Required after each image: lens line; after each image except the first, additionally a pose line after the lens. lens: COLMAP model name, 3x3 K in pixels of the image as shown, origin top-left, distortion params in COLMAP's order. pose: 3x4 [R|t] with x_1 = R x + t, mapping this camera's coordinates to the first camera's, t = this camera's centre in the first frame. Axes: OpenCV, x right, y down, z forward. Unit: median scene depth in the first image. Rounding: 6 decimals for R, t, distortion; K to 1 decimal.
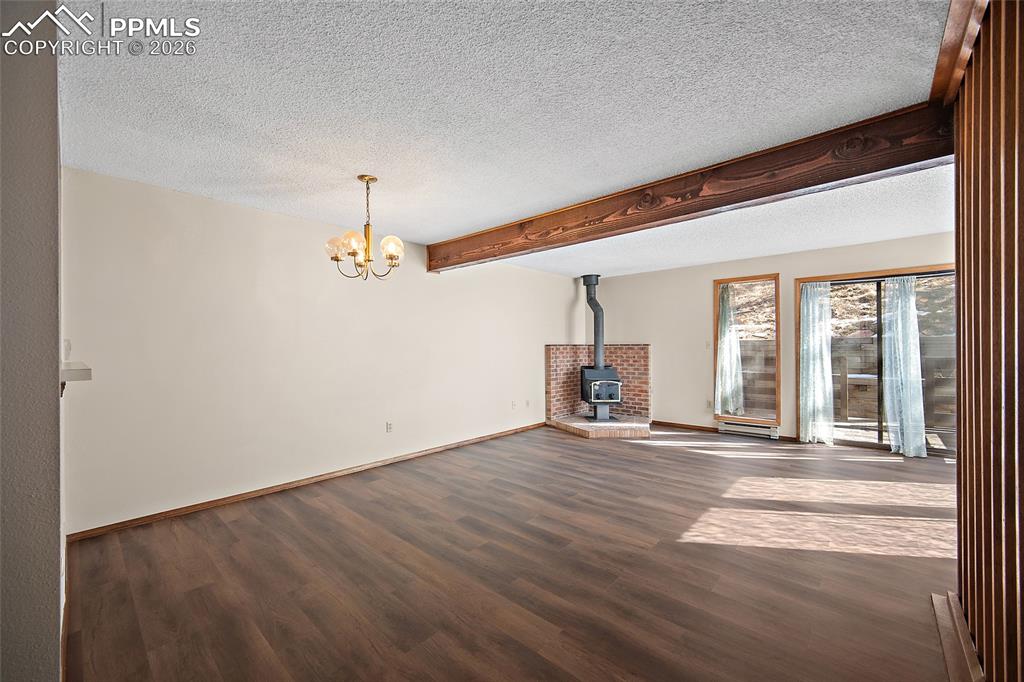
lens RADIAL K [[405.0, 0, 518.5], [0, 405.0, 340.3], [0, 0, 1]] dist [0.004372, -0.000802]
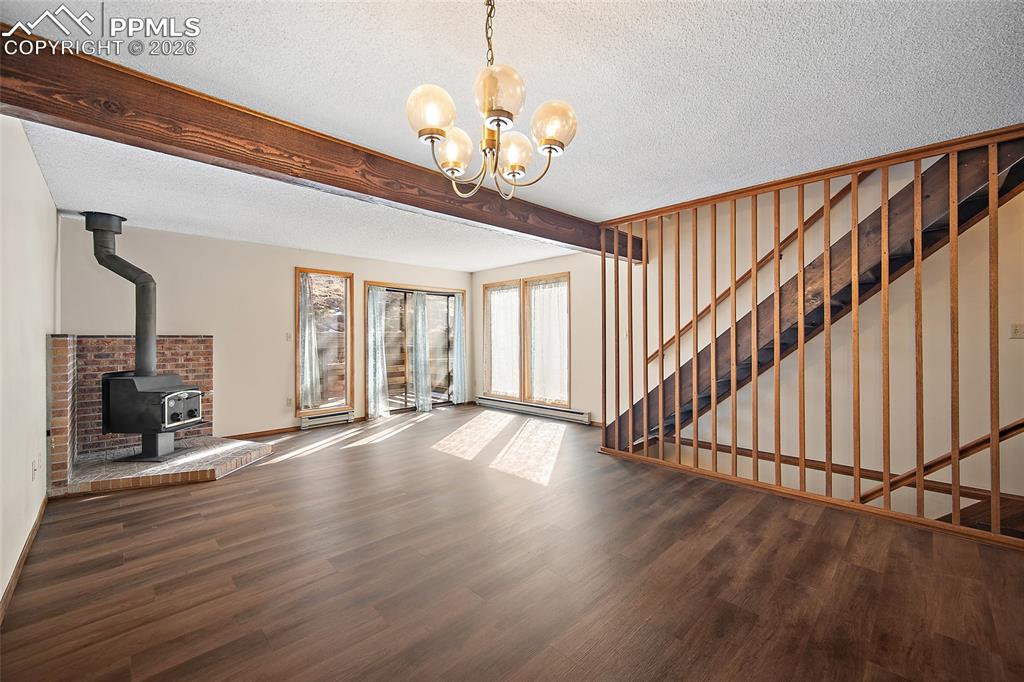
lens RADIAL K [[405.0, 0, 503.6], [0, 405.0, 334.5], [0, 0, 1]] dist [0.004372, -0.000802]
pose [[0.082425, 0.012868, 0.996514, -0.517049], [-0.011962, 0.999857, -0.011922, 0.014258], [-0.996525, -0.010937, 0.082567, 0.579390]]
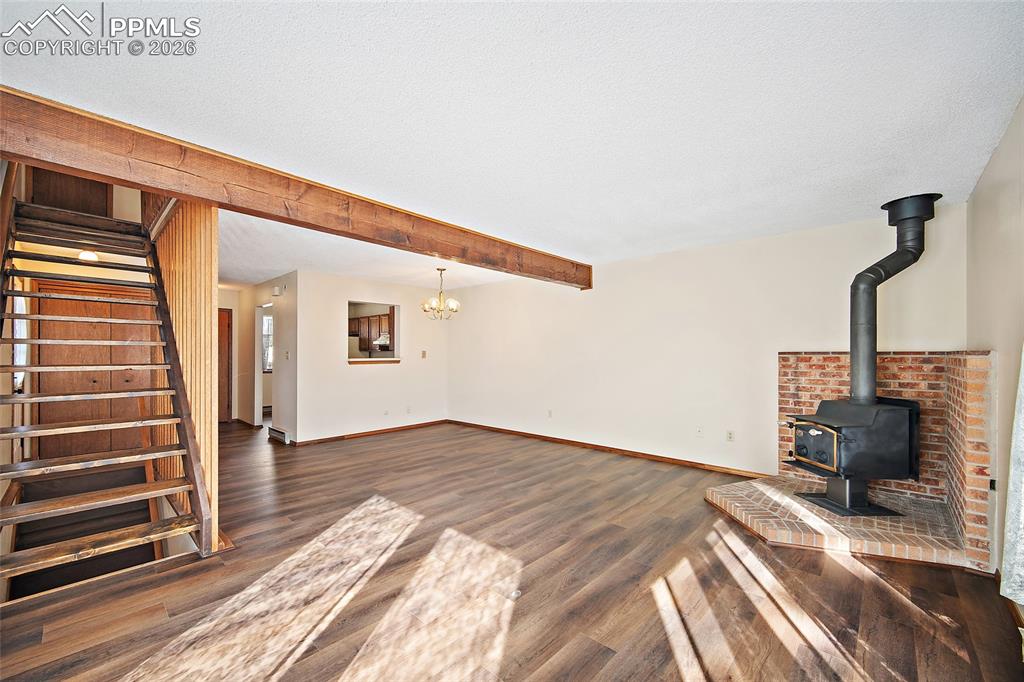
lens RADIAL K [[405.0, 0, 496.8], [0, 405.0, 357.3], [0, 0, 1]] dist [0.004372, -0.000802]
pose [[-0.047230, 0.006315, -0.998864, 0.994537], [0.018146, 0.999820, 0.005463, 0.009327], [0.998719, -0.017867, -0.047337, 0.835726]]
